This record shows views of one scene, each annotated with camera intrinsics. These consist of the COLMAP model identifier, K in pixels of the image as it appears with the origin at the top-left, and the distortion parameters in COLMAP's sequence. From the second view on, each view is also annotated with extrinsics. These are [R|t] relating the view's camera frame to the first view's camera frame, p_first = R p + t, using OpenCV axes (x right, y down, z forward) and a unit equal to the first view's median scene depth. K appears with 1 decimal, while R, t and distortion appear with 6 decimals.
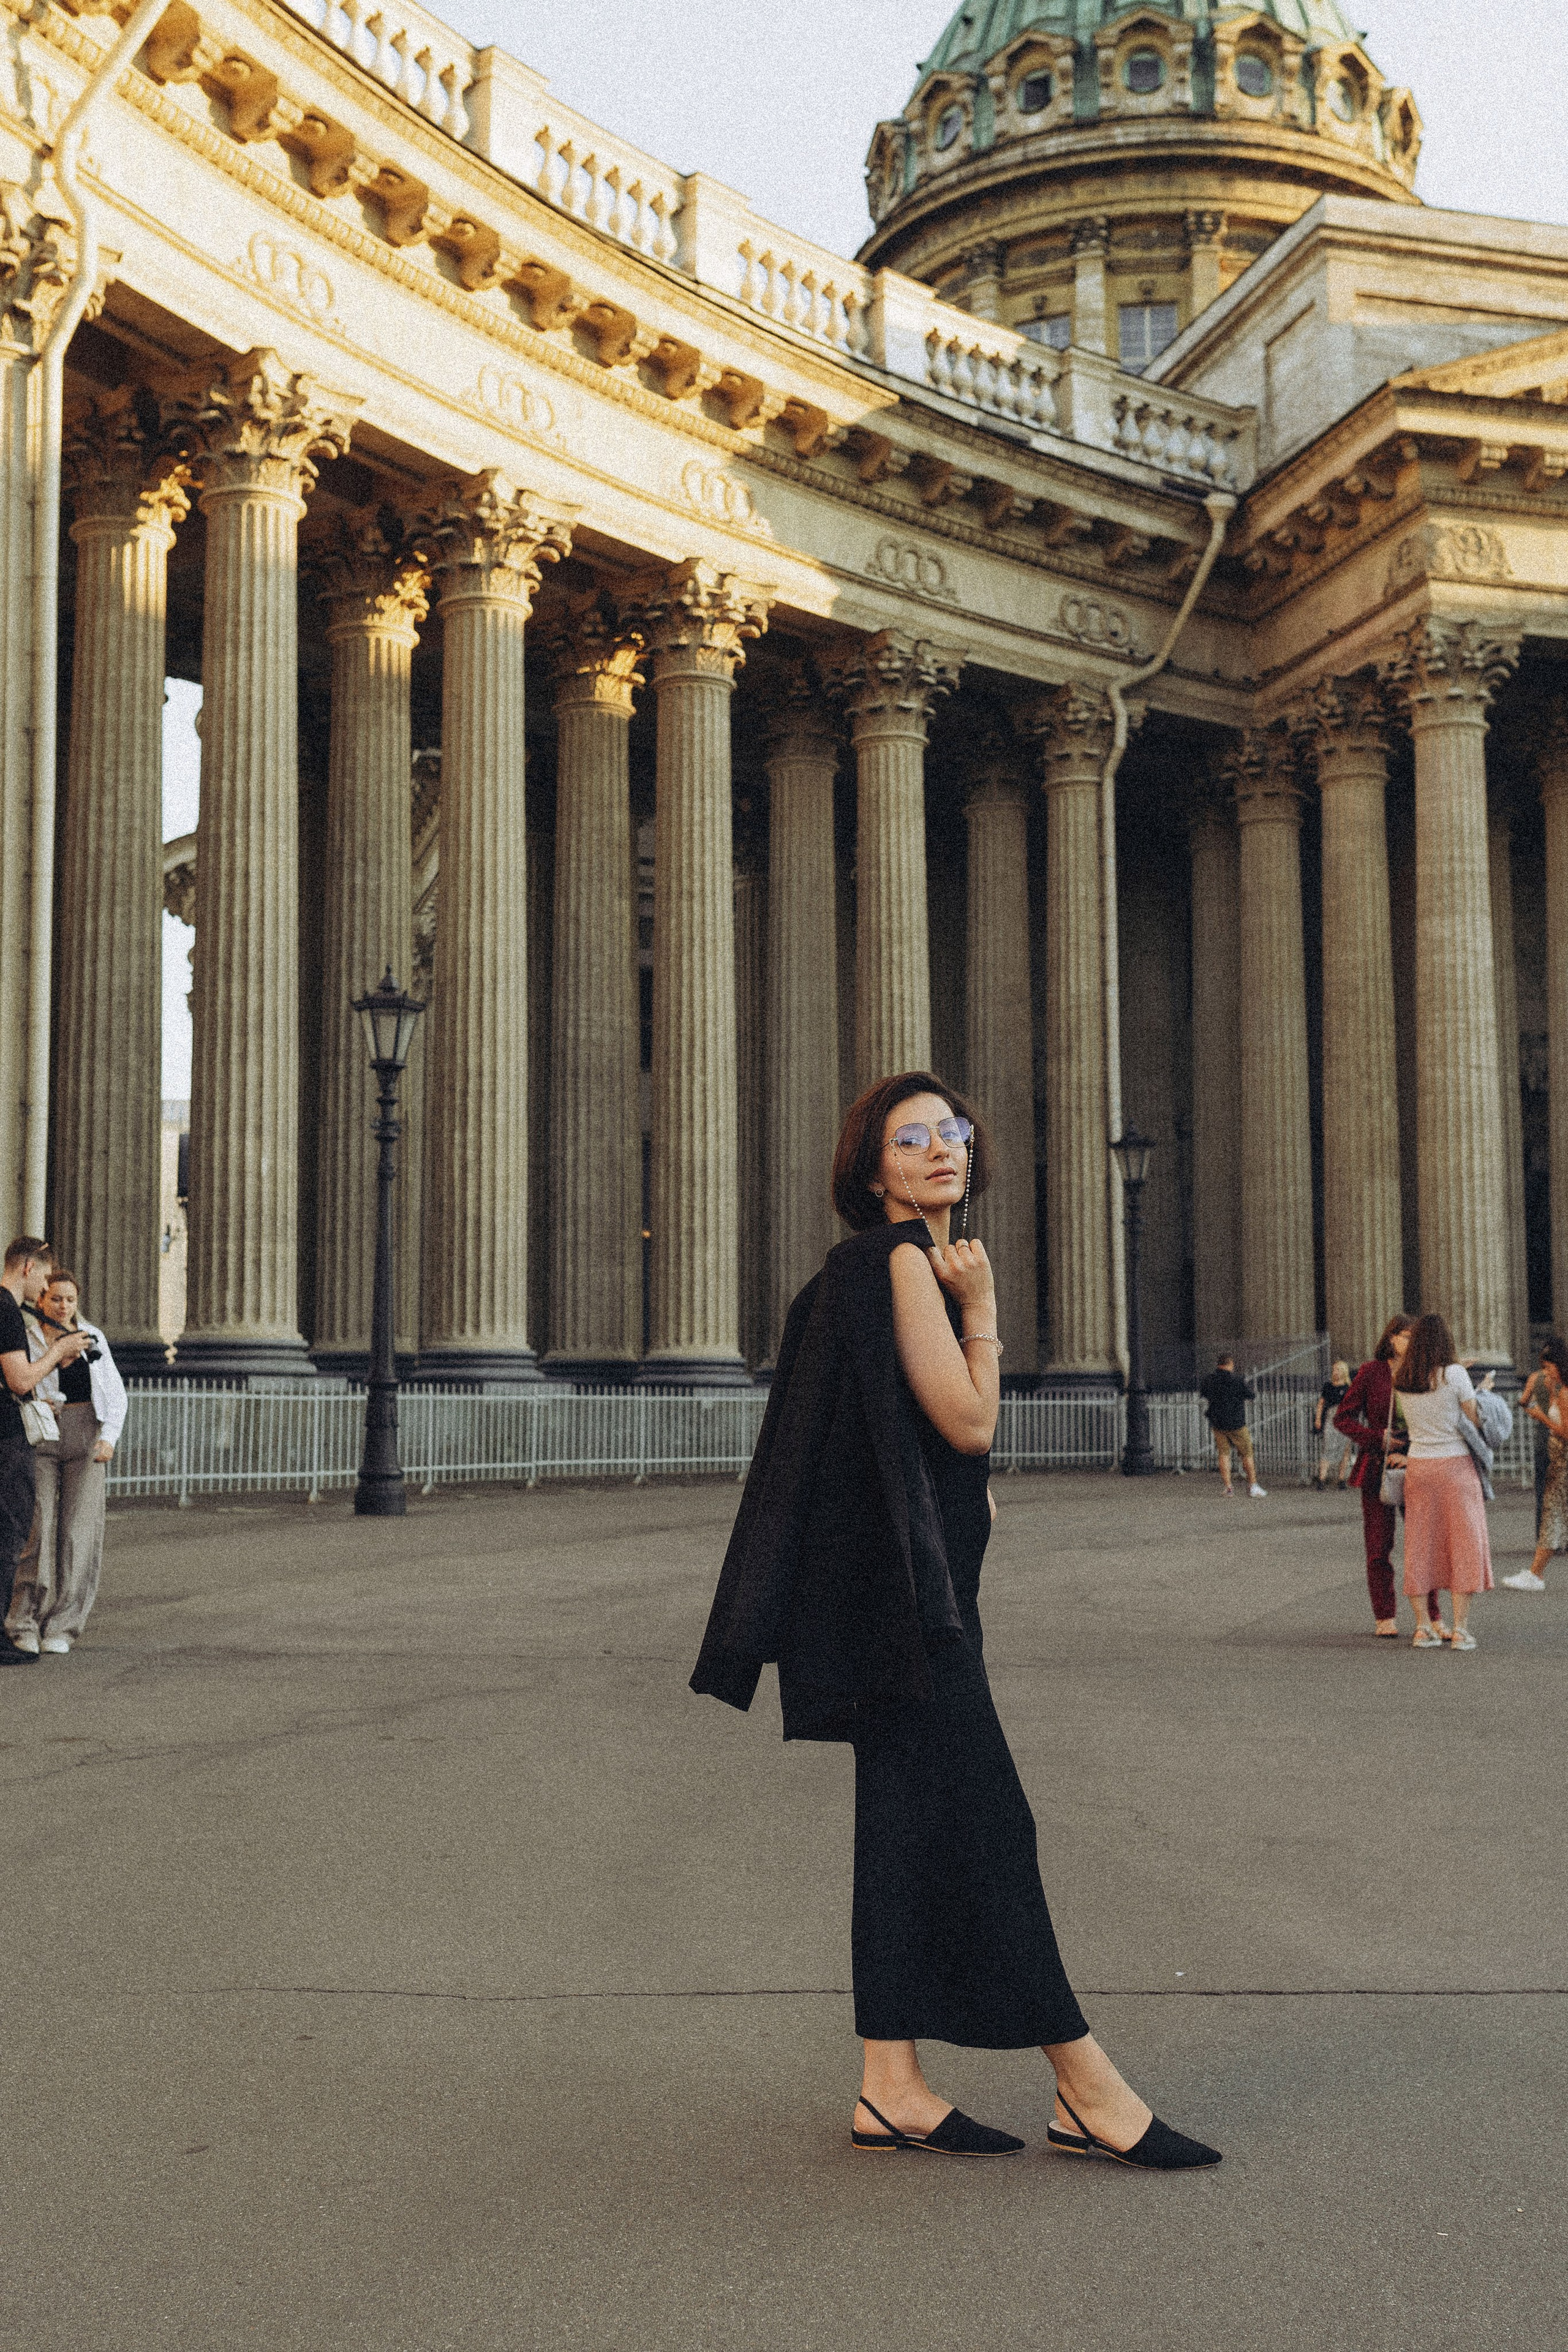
lens RADIAL K [[2478.1, 0, 770.9], [0, 2478.1, 1210.4], [0, 0, 1]] dist [-0.029134, 0.048159]
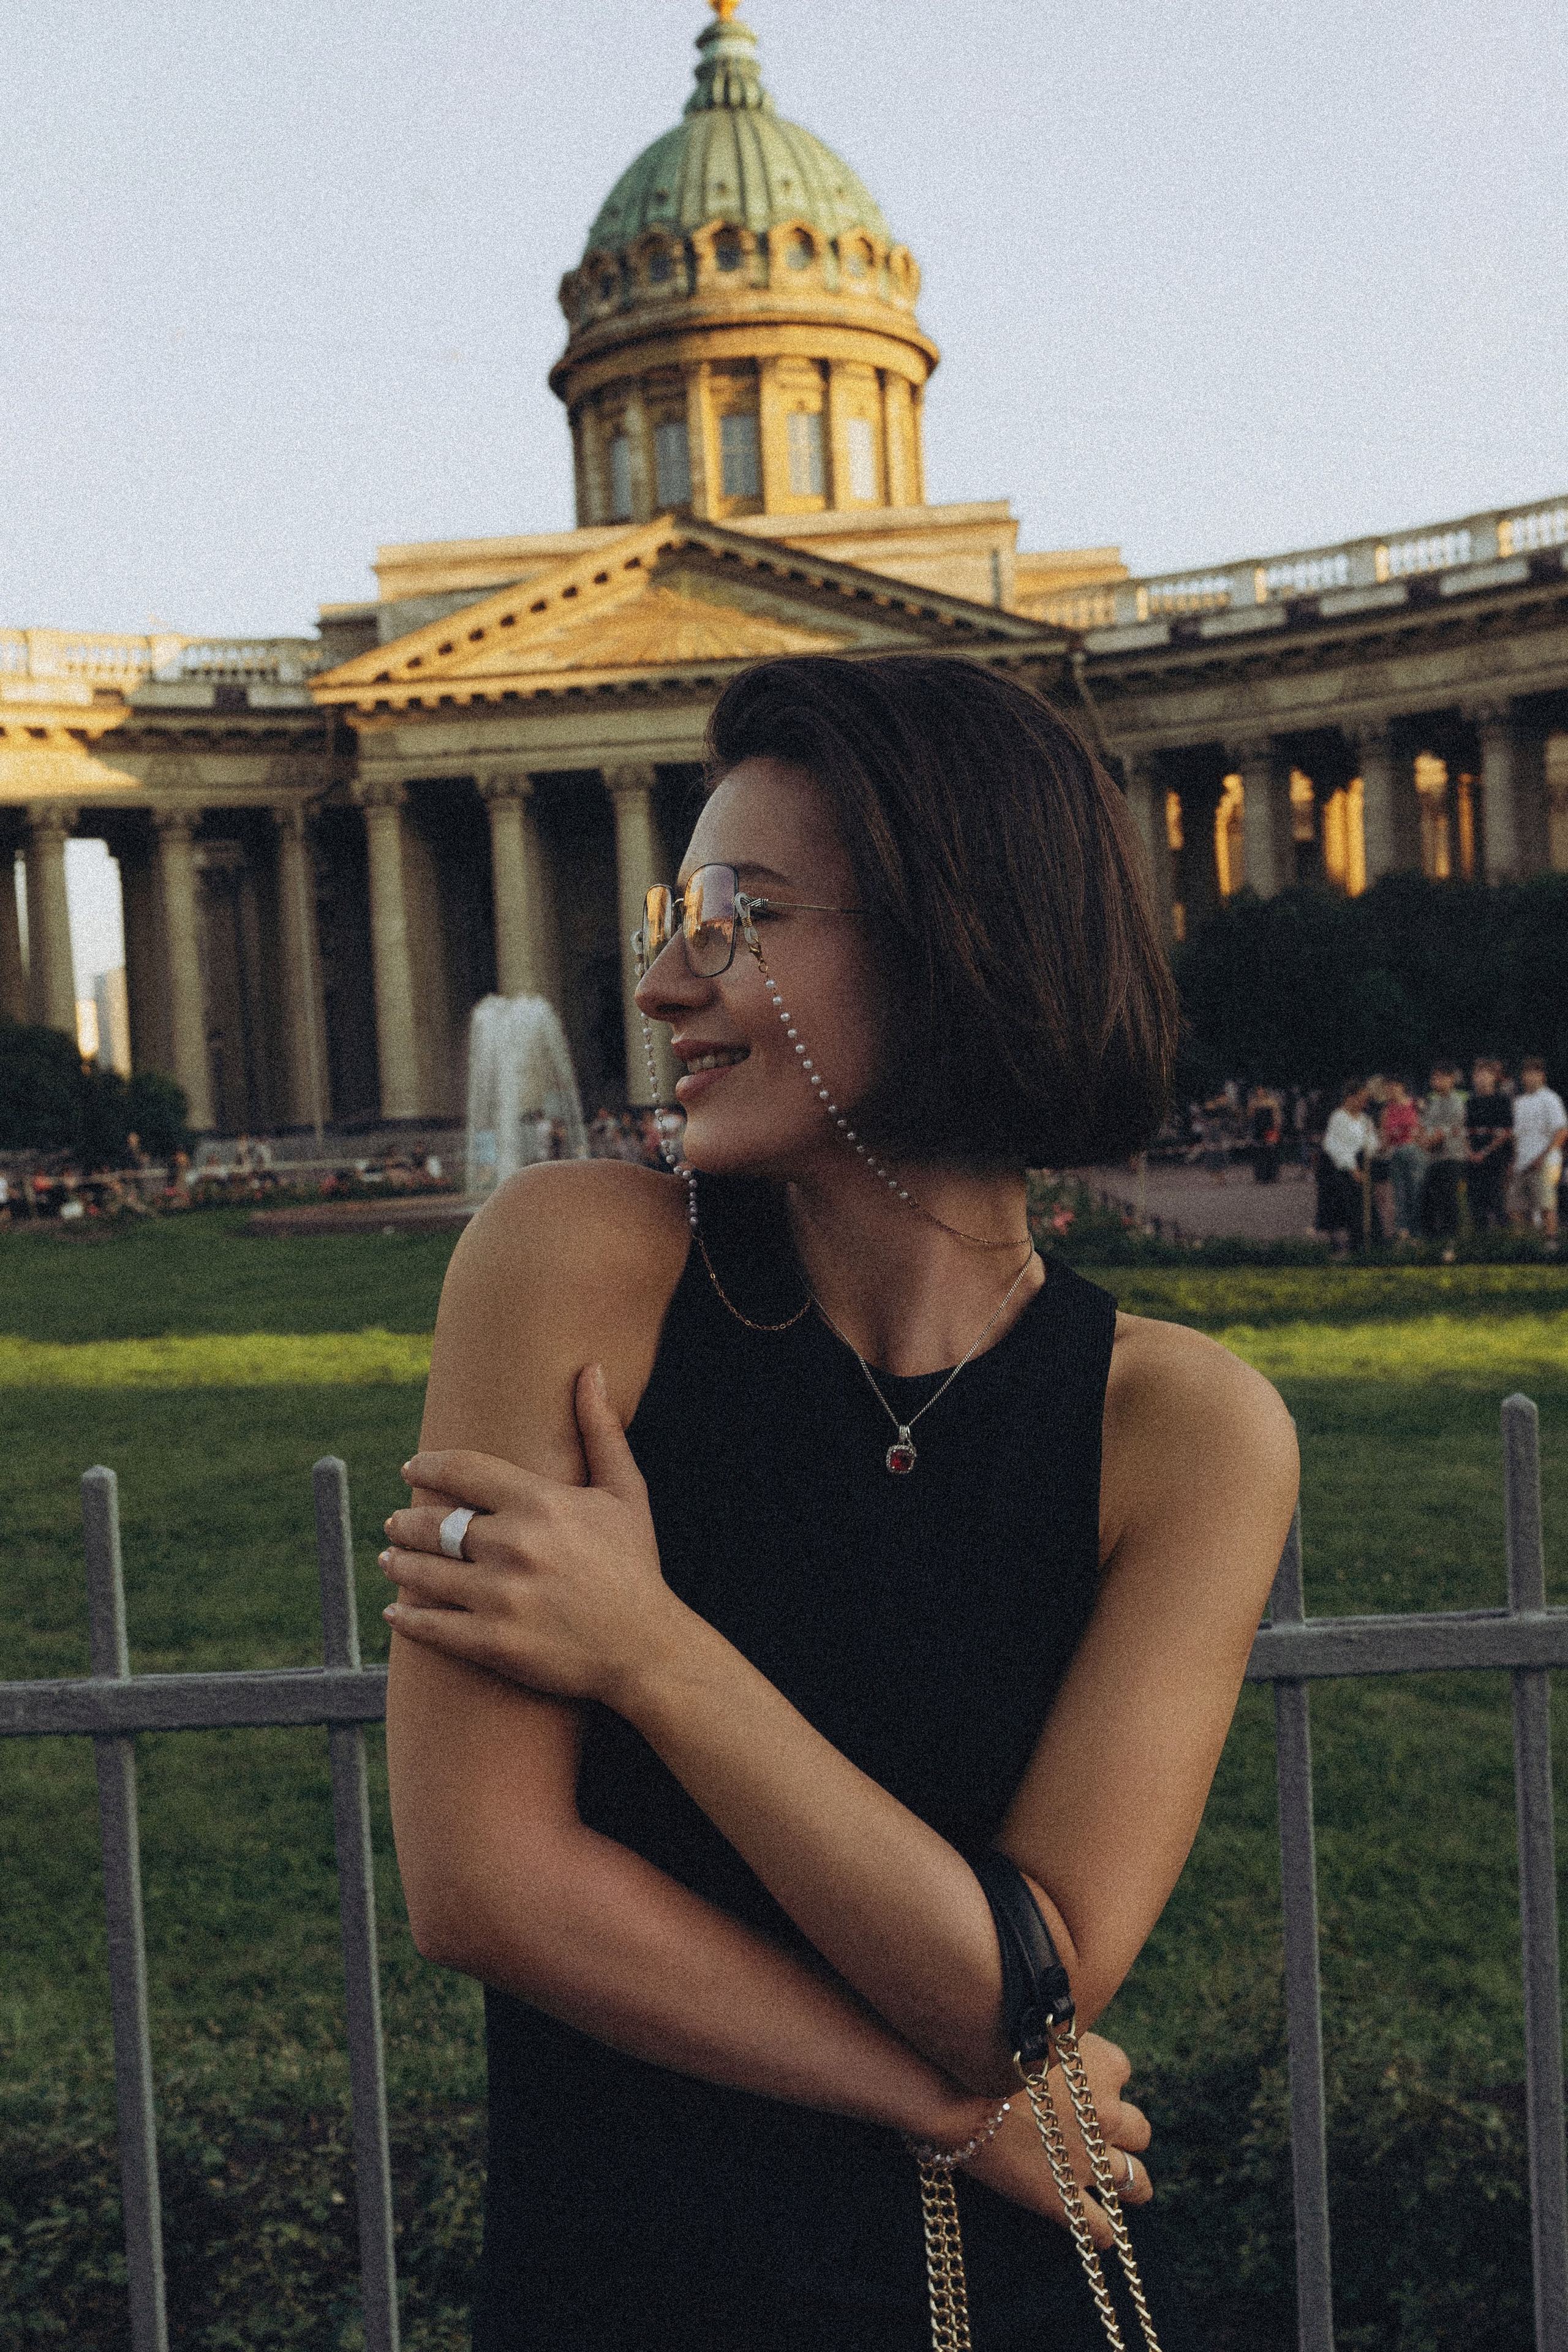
lens RADIAL K [[2518.6, 0, 770.6], [0, 2518.6, 1241.8], [0, 0, 1]] dist [-0.025214, 0.039527]
pose [[0.943736, -0.032999, -0.329050, 1.365766], [0.079382, 0.988523, 0.128536, -0.092461], [0.321032, -0.147425, 0.935524, -1.064161]]
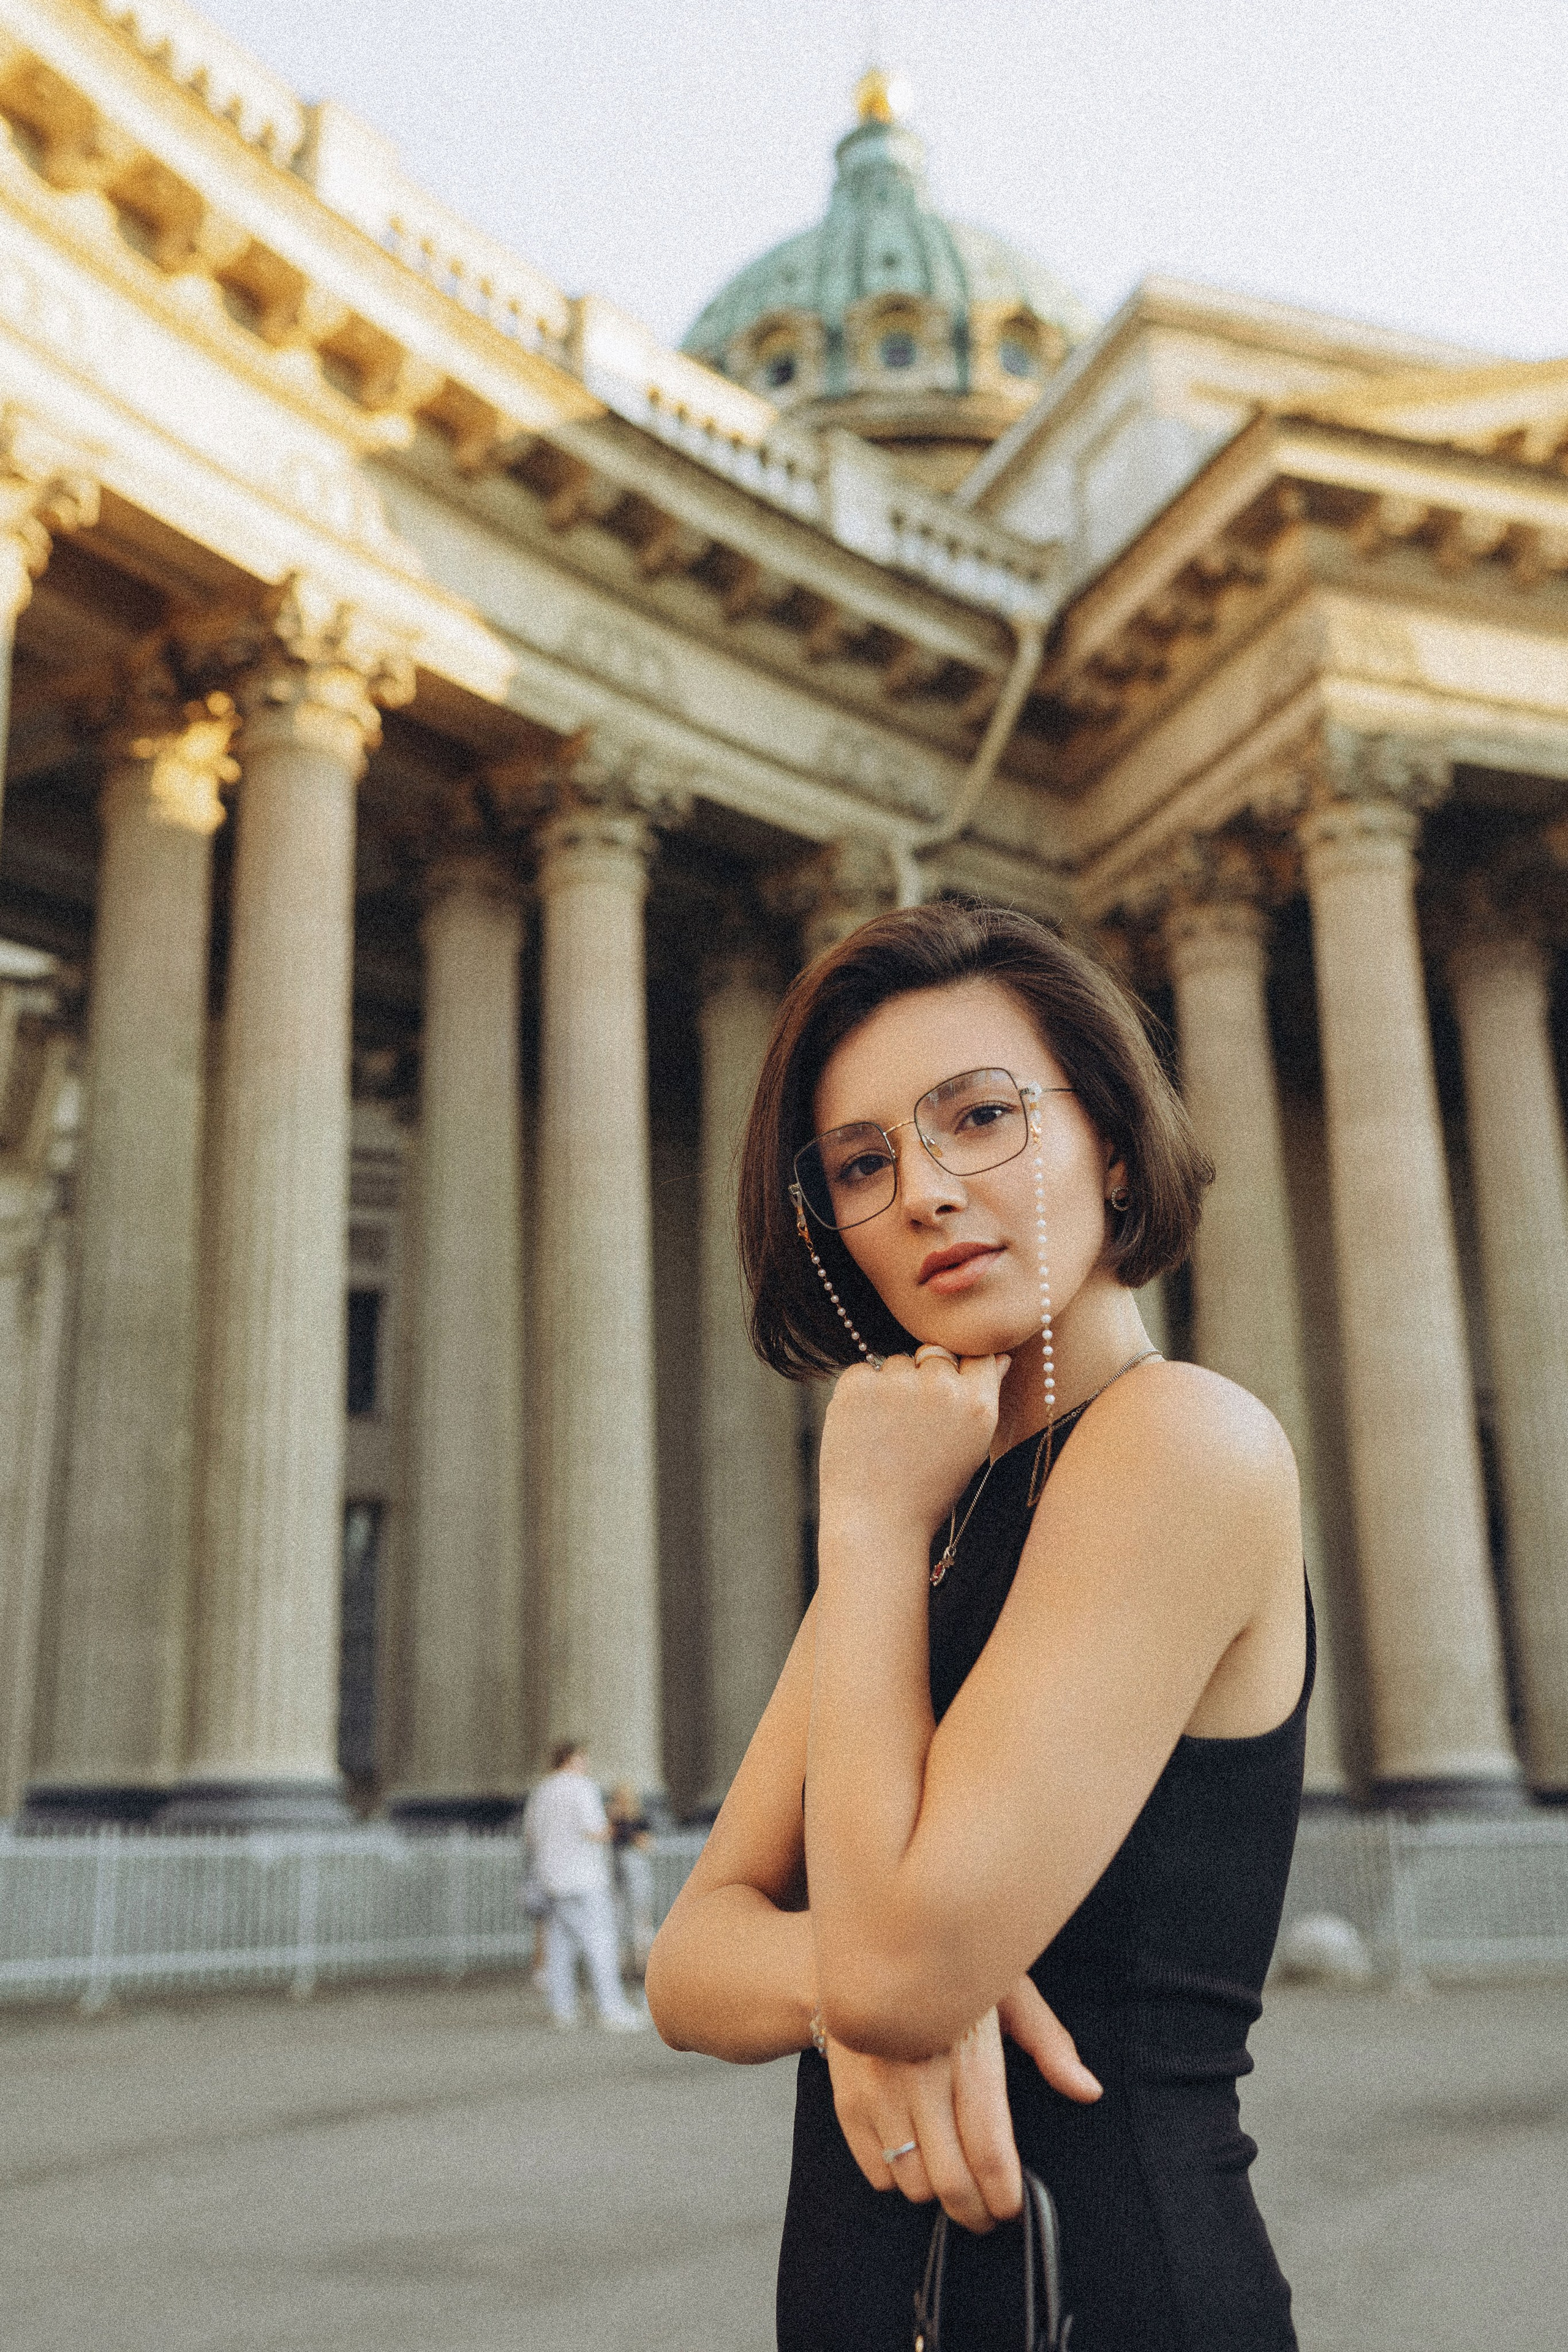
lens RADIAL K [[2405.2, 0, 770.6], [0, 2405.2, 1165.5], [0, 0, 1]] dist [-0.065435, 0.118740]
pose [[0.995079, 0.008641, 0.098711, 0.033299], [0.010942, 0.980516, -0.196135, 0.026792], [-0.098483, 0.196250, 0.975596, 0.354031]]
